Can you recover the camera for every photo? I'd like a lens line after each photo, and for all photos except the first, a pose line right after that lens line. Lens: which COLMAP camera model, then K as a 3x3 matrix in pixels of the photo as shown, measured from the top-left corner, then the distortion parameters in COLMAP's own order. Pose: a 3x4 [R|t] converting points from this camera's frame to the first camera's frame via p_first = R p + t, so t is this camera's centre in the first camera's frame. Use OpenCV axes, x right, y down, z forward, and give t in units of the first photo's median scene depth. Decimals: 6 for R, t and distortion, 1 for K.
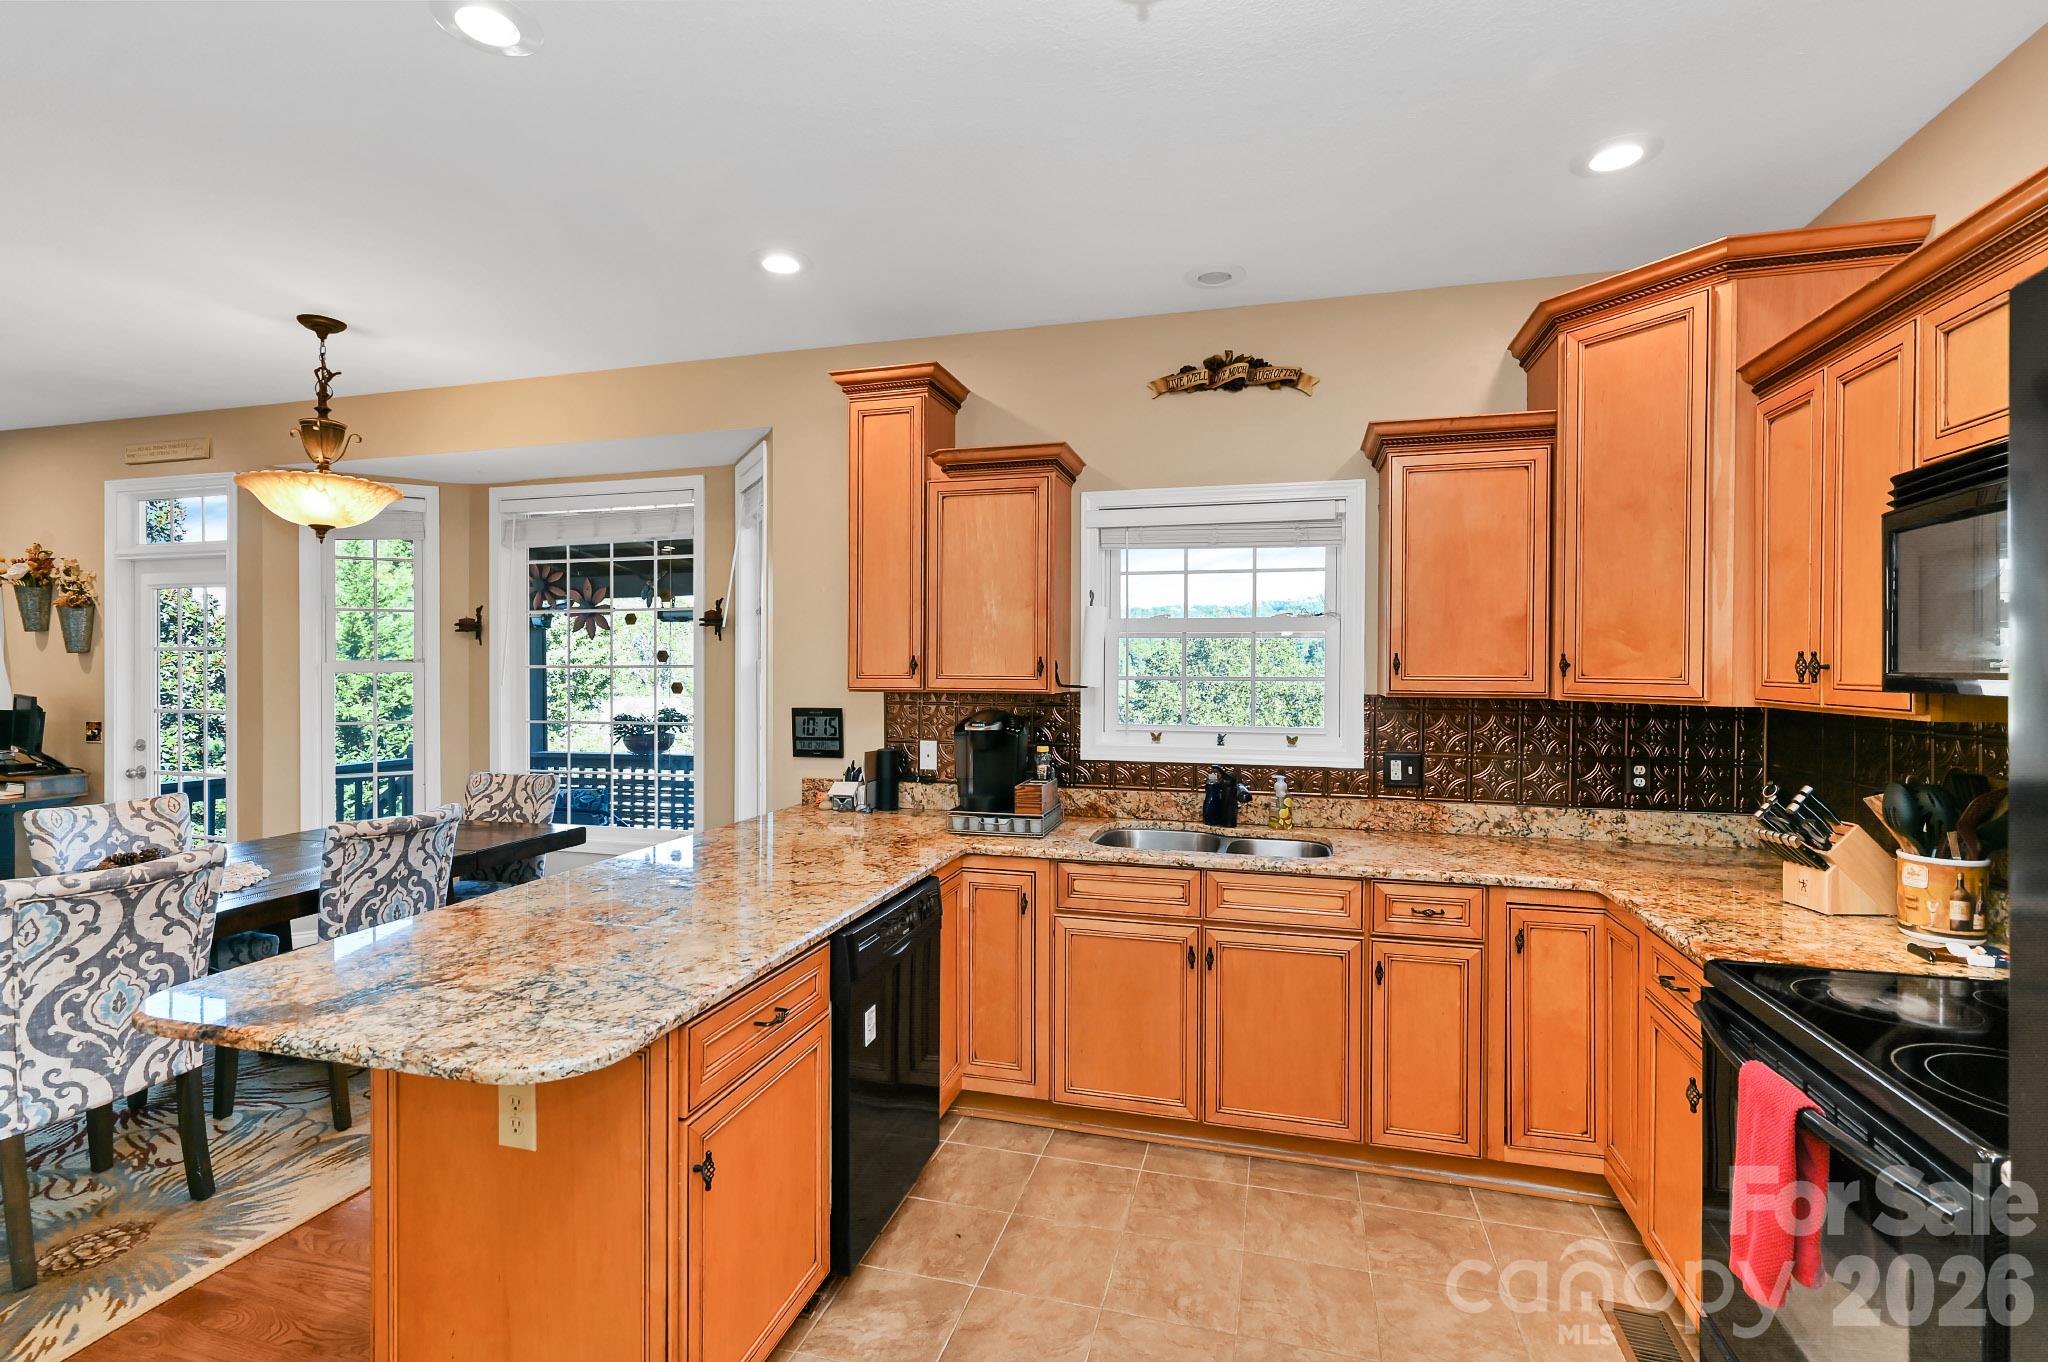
lens RADIAL K [[921.0, 0, 1026.0], [0, 921.0, 666.8], [0, 0, 1]] dist [0.005412, -0.001550]
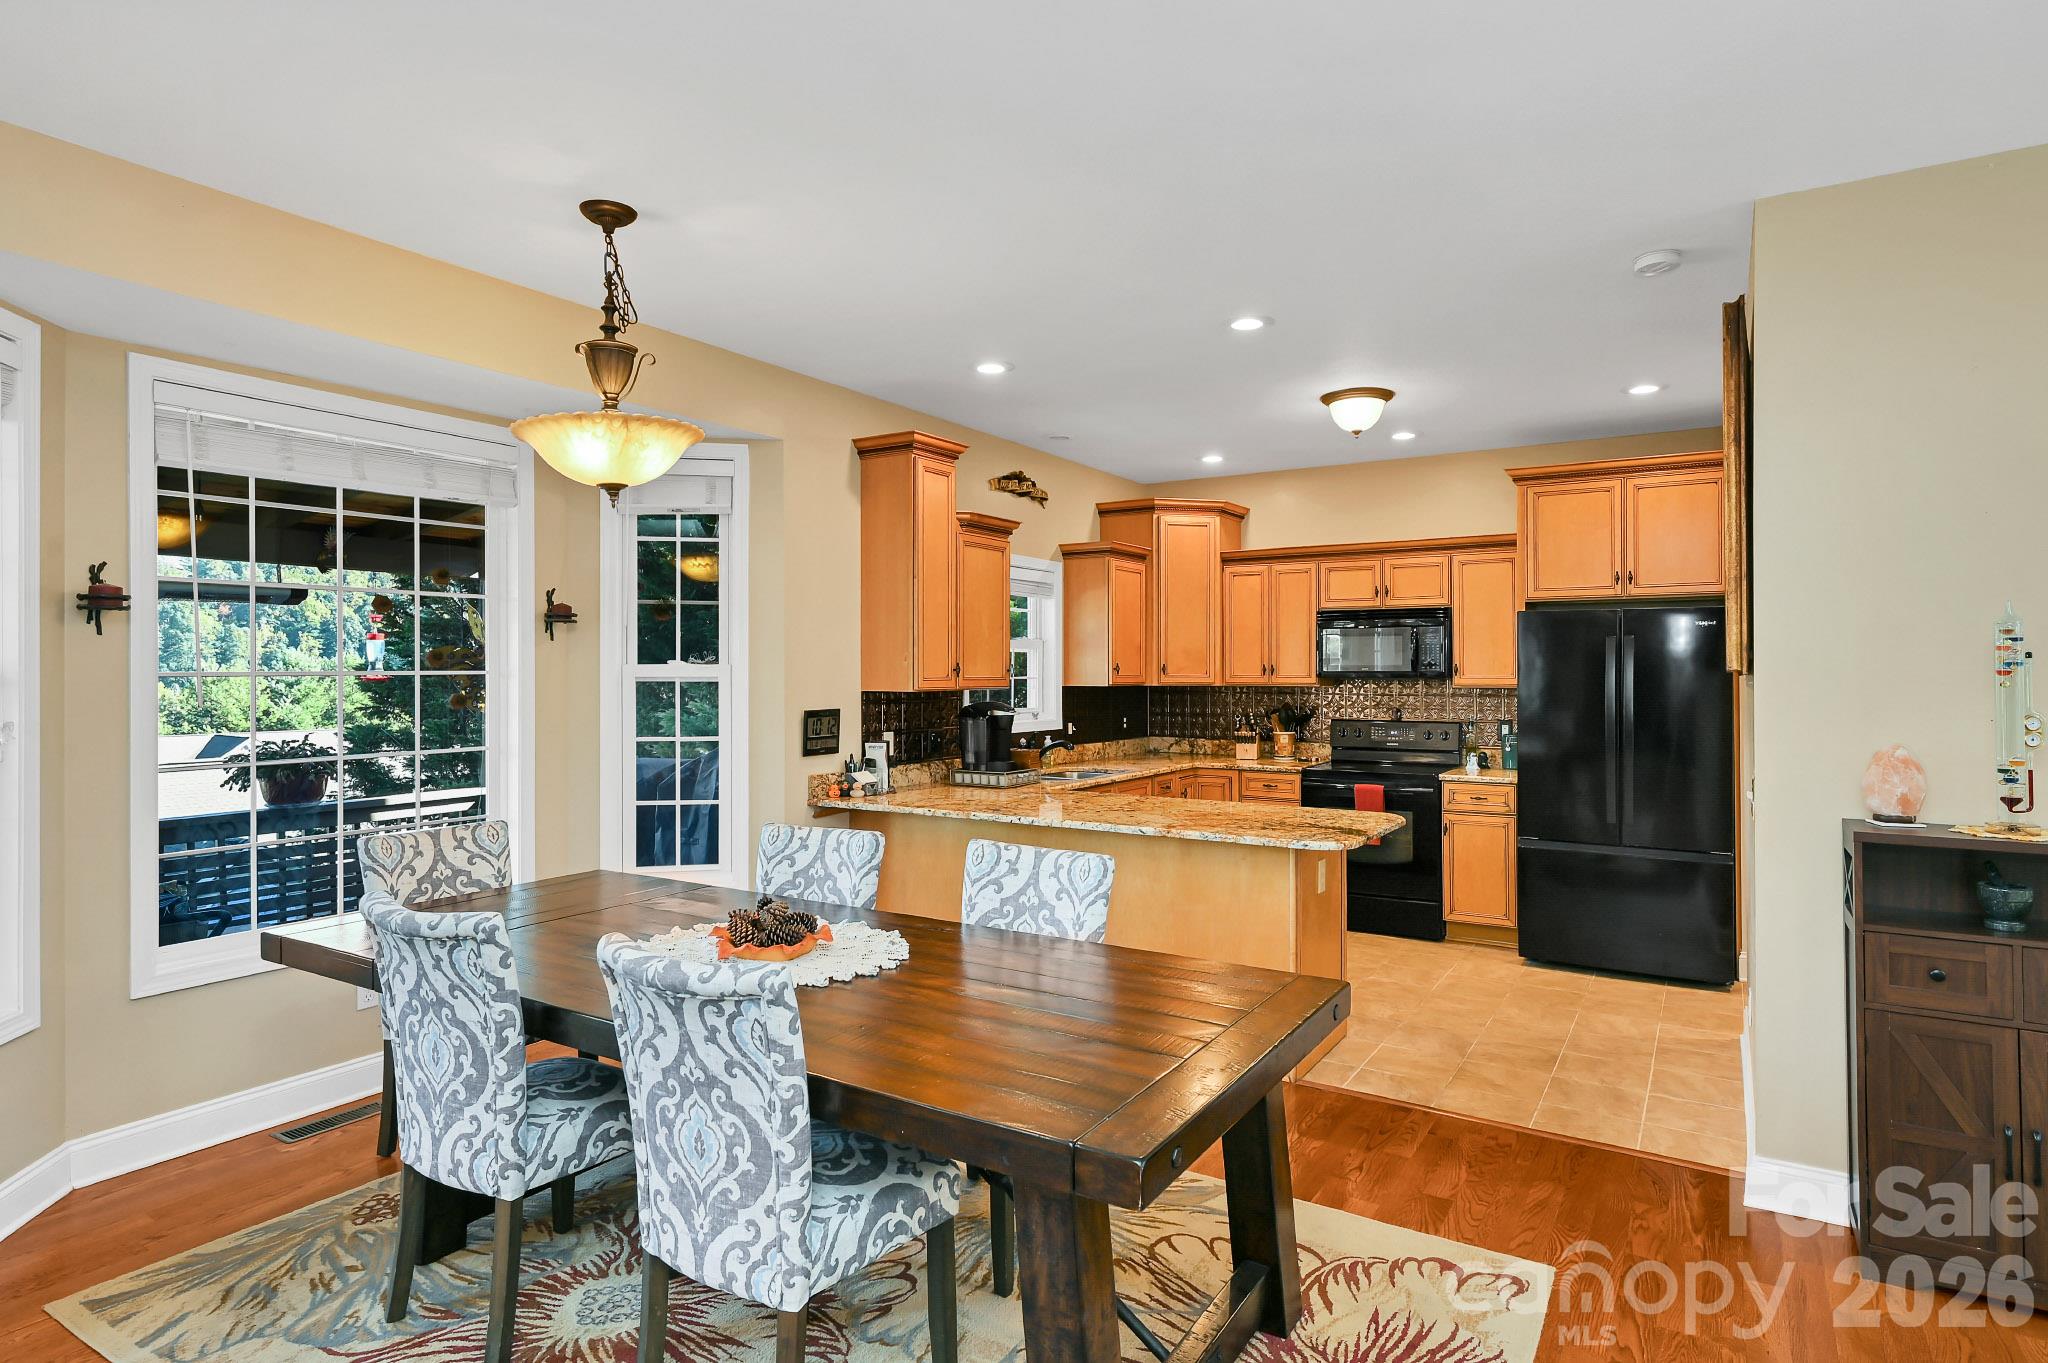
lens RADIAL K [[1106.2, 0, 1020.6], [0, 1106.2, 663.8], [0, 0, 1]] dist [0.022417, 0.001015]
pose [[0.300210, 0.001989, 0.953871, -1.658195], [-0.001059, 0.999998, -0.001752, -0.008837], [-0.953873, -0.000484, 0.300211, 0.446208]]
